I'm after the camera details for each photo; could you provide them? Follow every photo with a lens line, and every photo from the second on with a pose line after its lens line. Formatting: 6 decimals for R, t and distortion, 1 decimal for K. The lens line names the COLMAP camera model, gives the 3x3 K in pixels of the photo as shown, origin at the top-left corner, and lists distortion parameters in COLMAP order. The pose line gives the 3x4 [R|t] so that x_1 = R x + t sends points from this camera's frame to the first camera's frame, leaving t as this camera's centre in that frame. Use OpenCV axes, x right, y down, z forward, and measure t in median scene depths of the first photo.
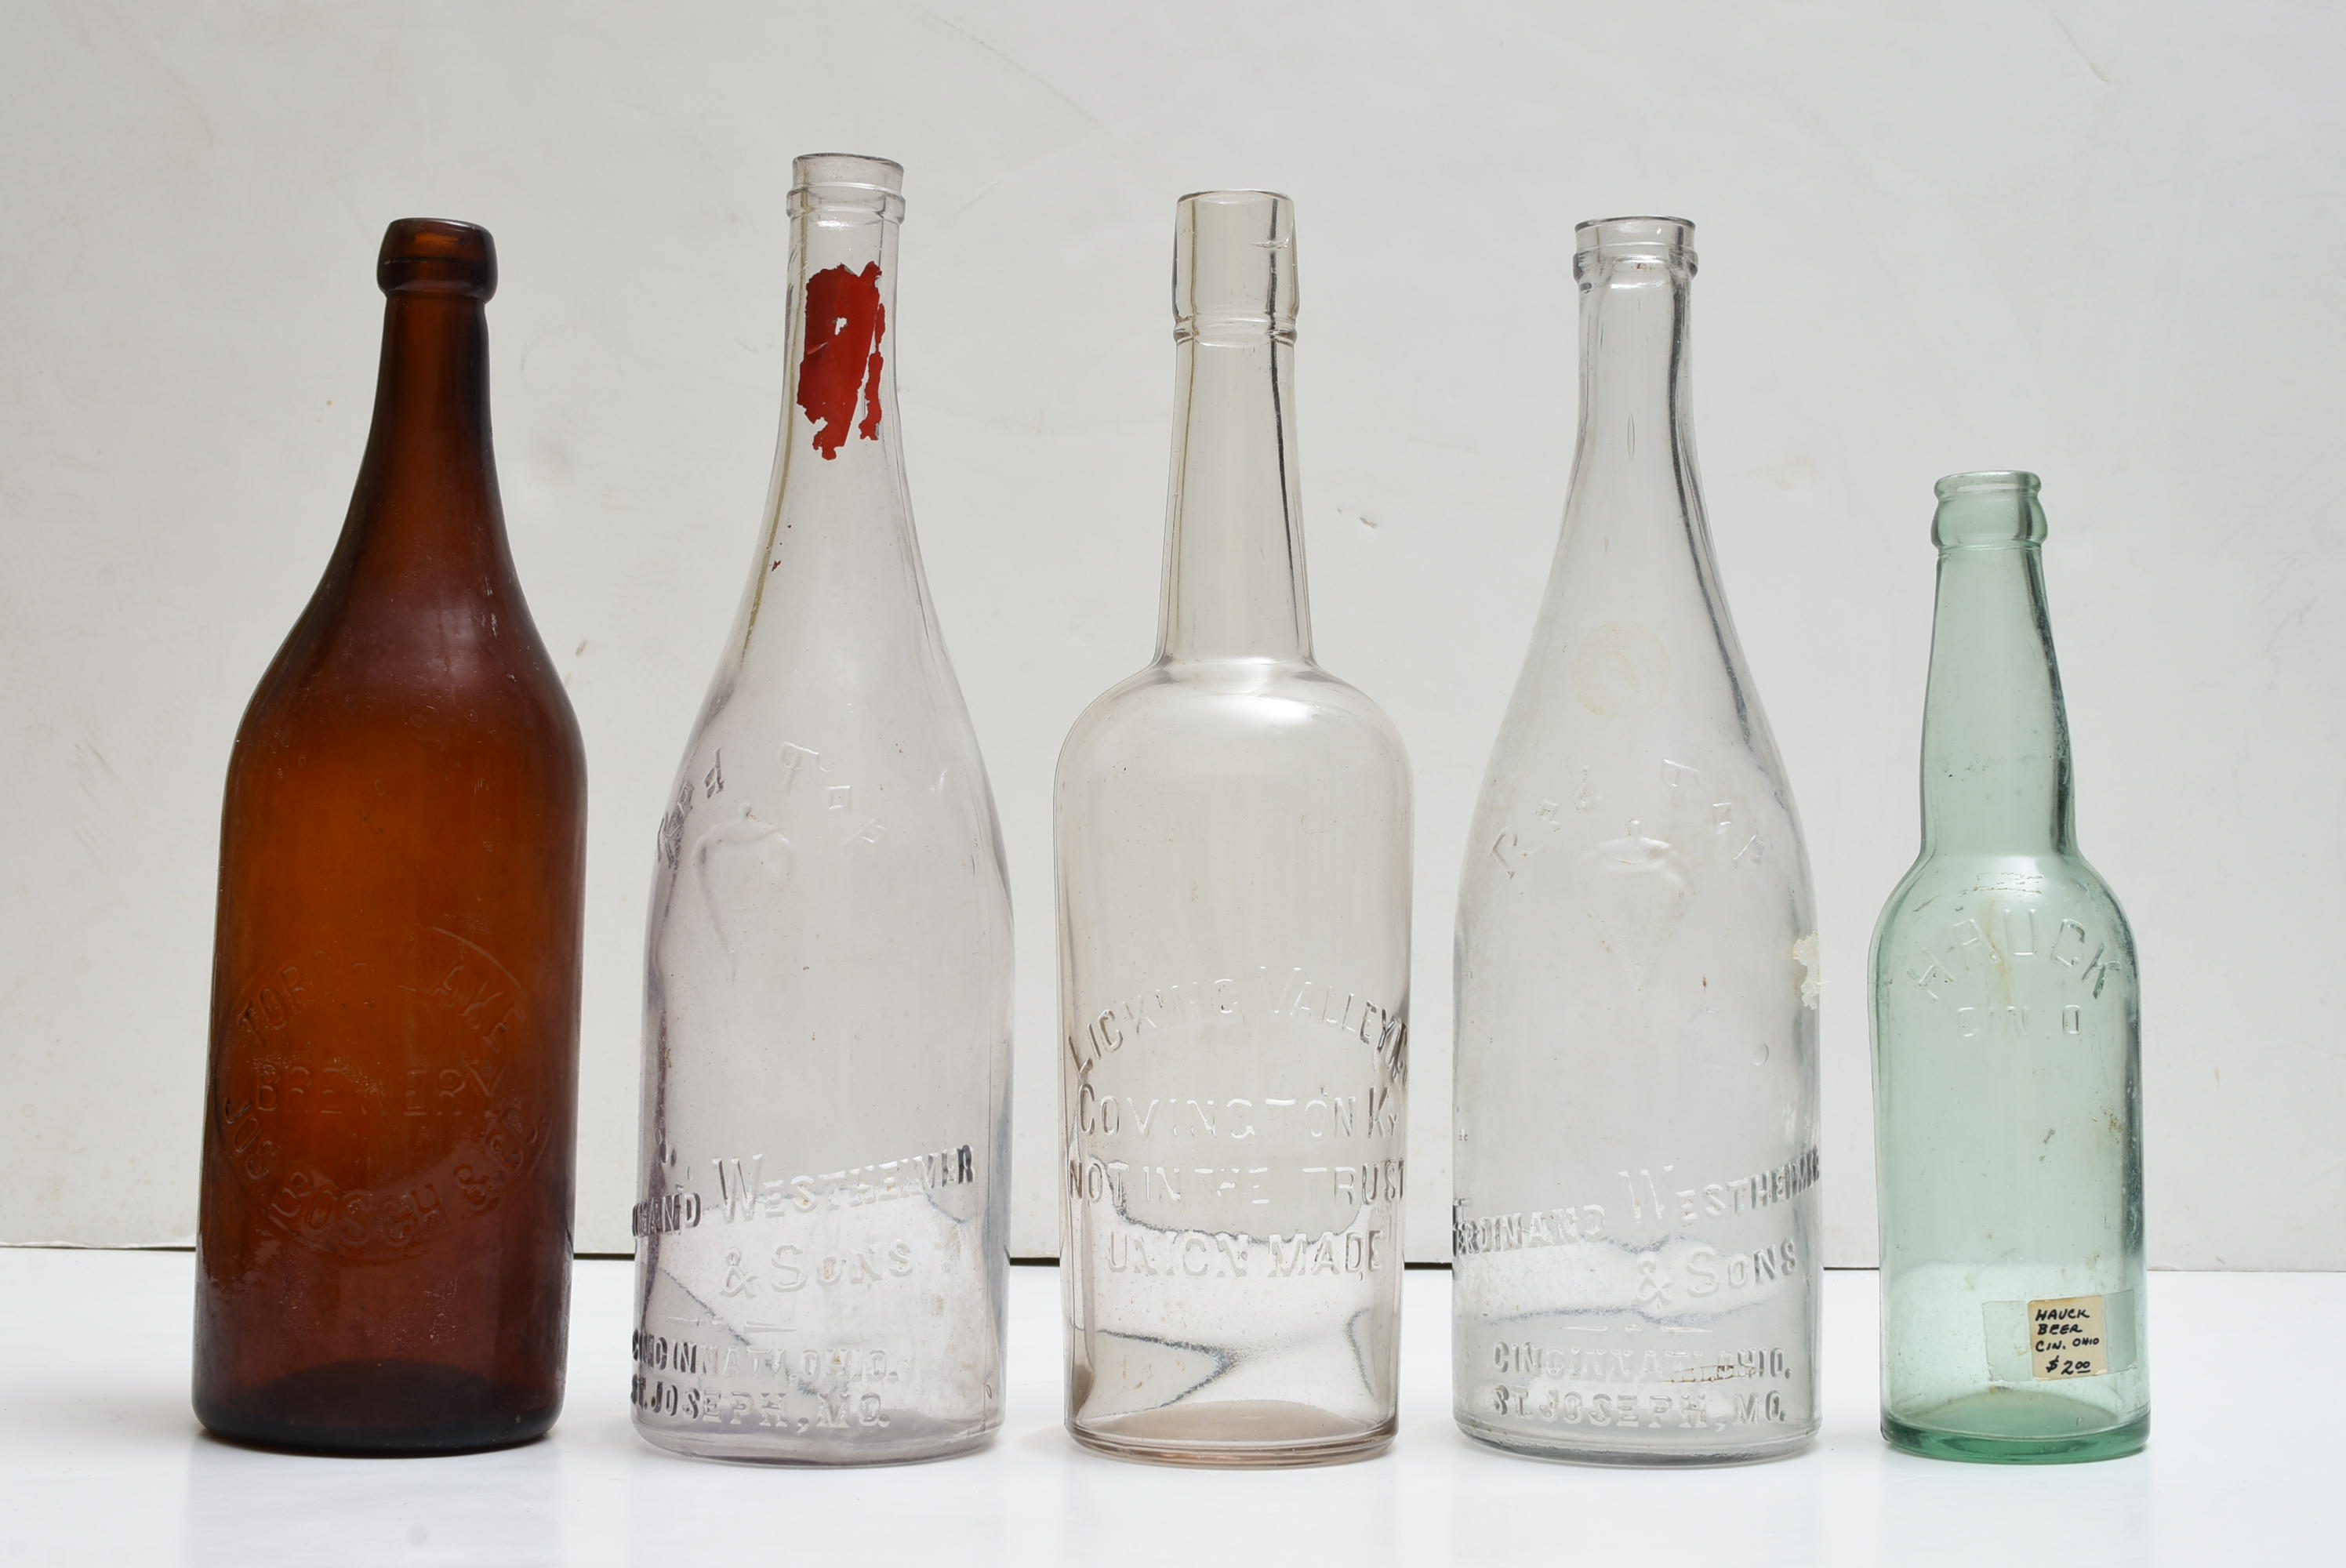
lens RADIAL K [[3678.2, 0, 1161.4], [0, 3678.2, 788.8], [0, 0, 1]] dist [0.047484, 0.000000]
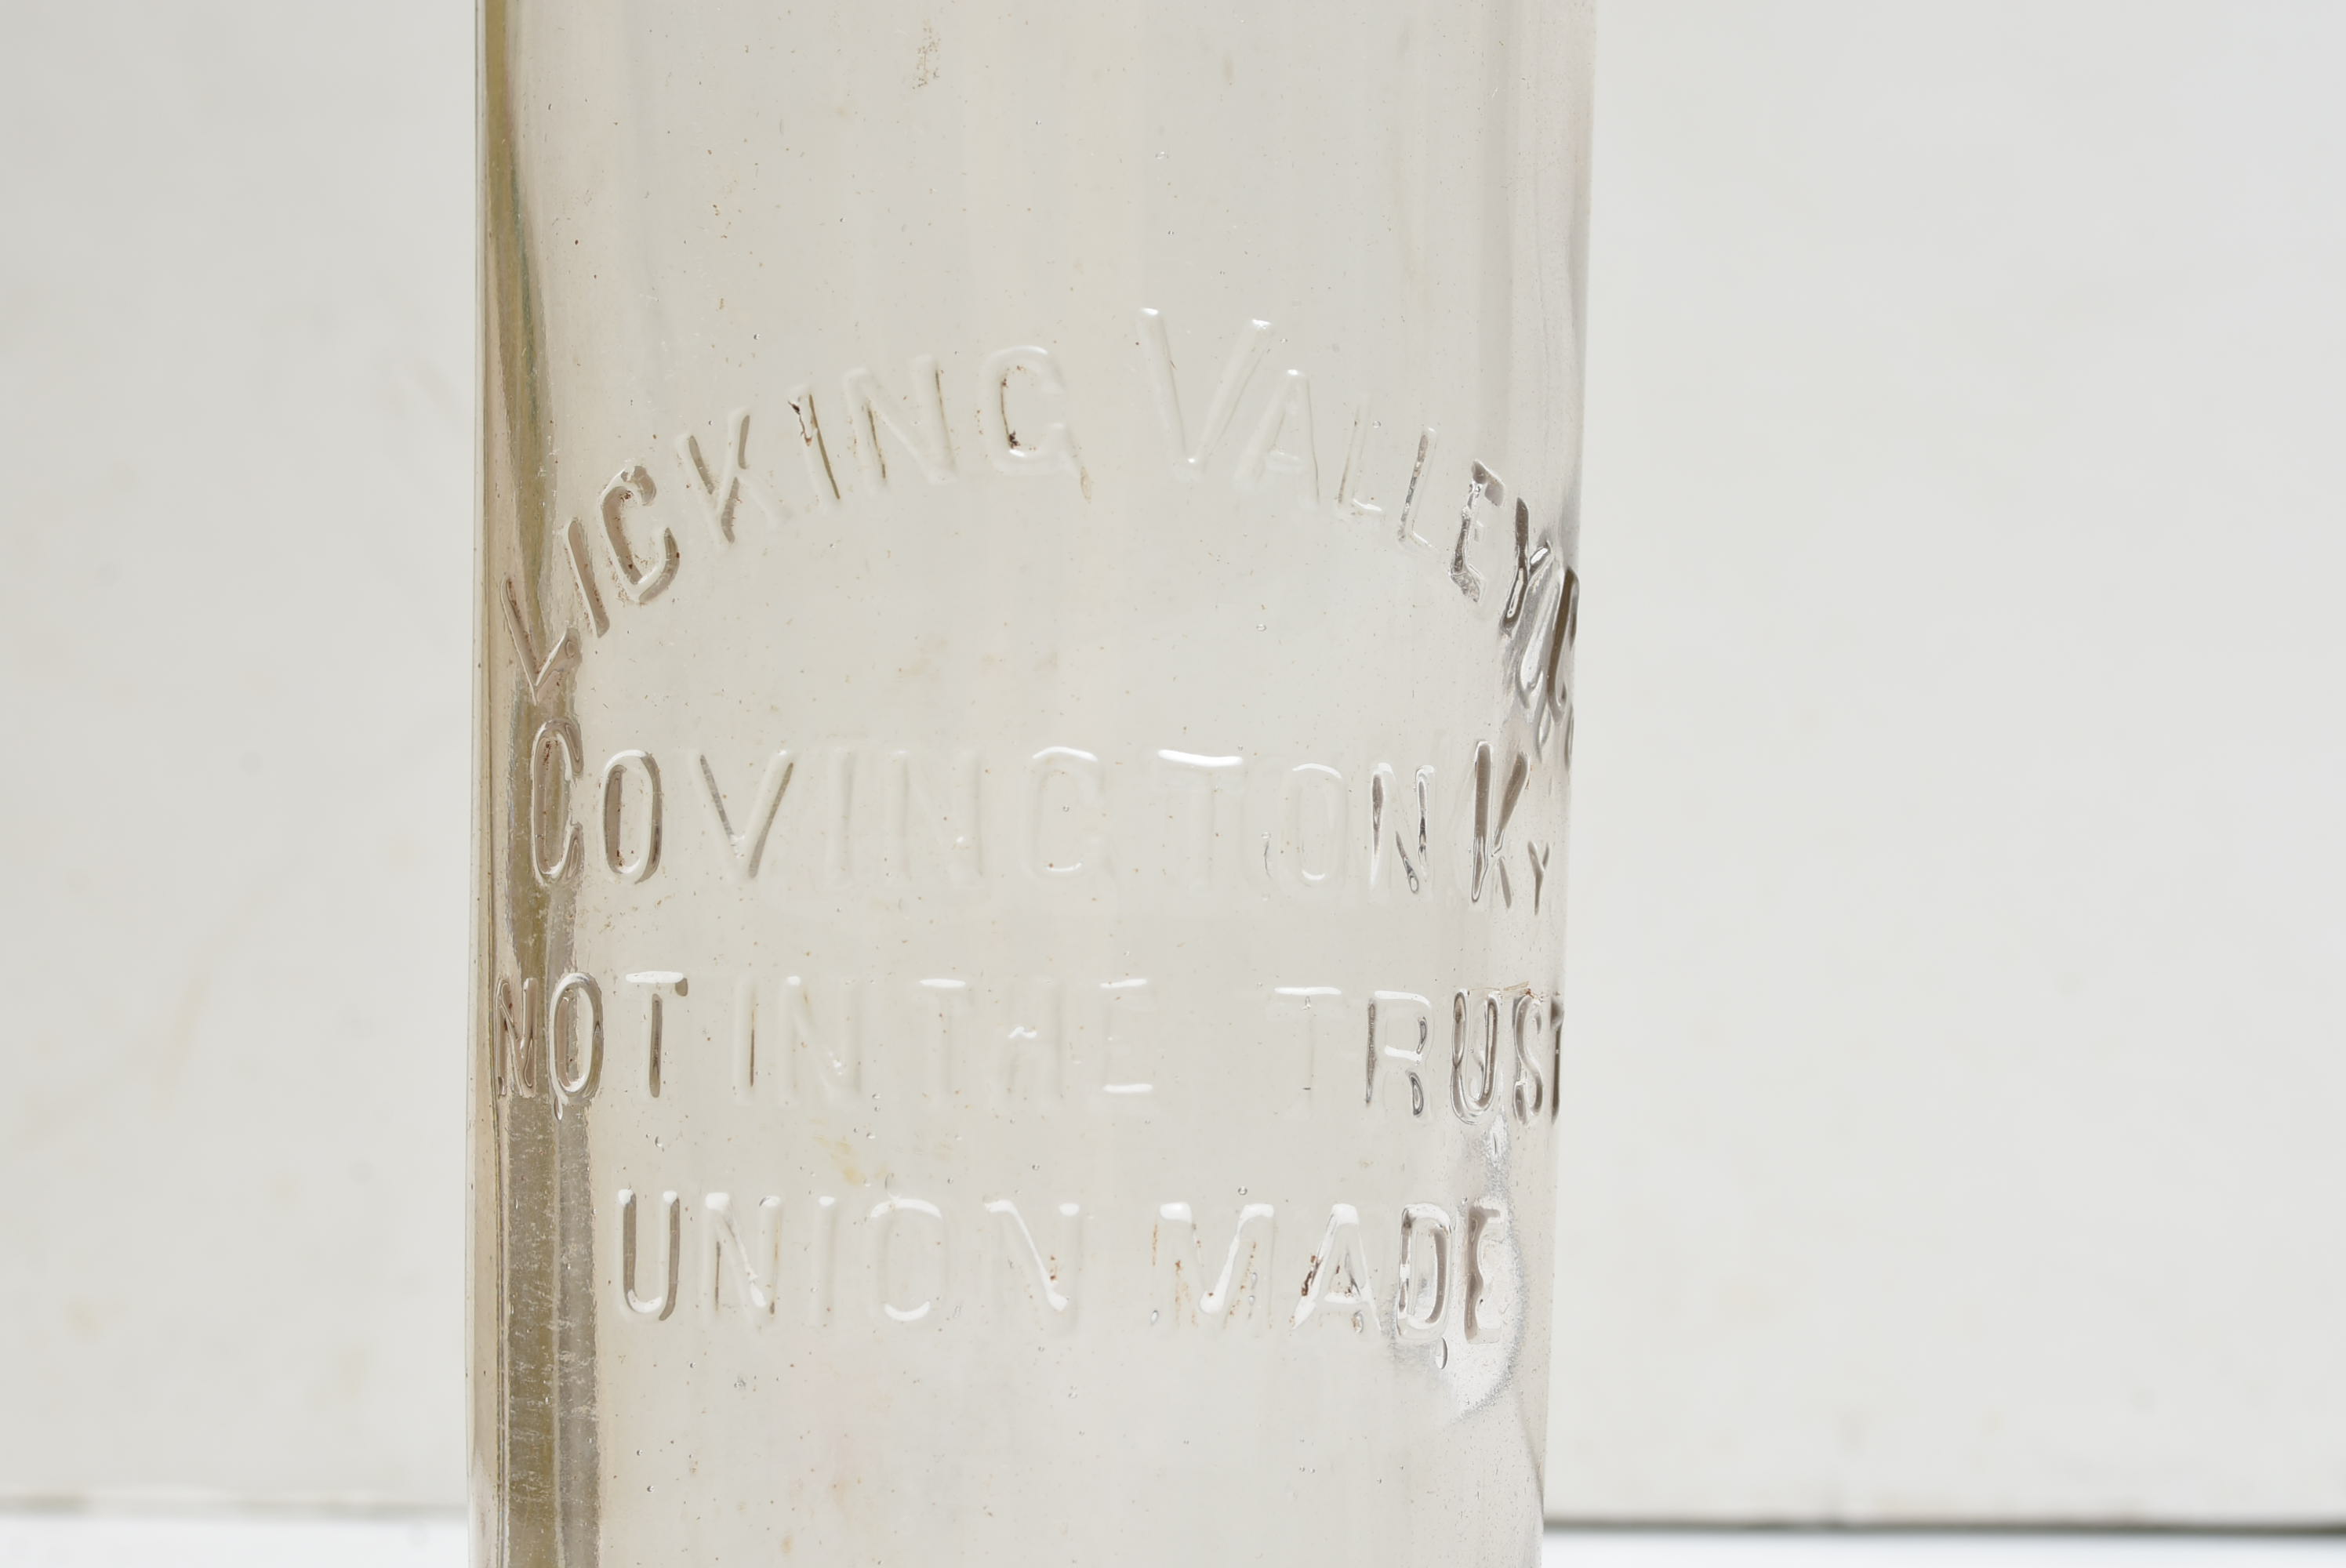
lens RADIAL K [[5053.4, 0, 1173.1], [0, 5053.4, 783.4], [0, 0, 1]] dist [-0.042653, 0.000000]
pose [[0.998597, 0.010349, 0.051934, 0.008774], [-0.009781, 0.999890, -0.011176, 0.090189], [-0.052044, 0.010652, 0.998588, 0.579051]]
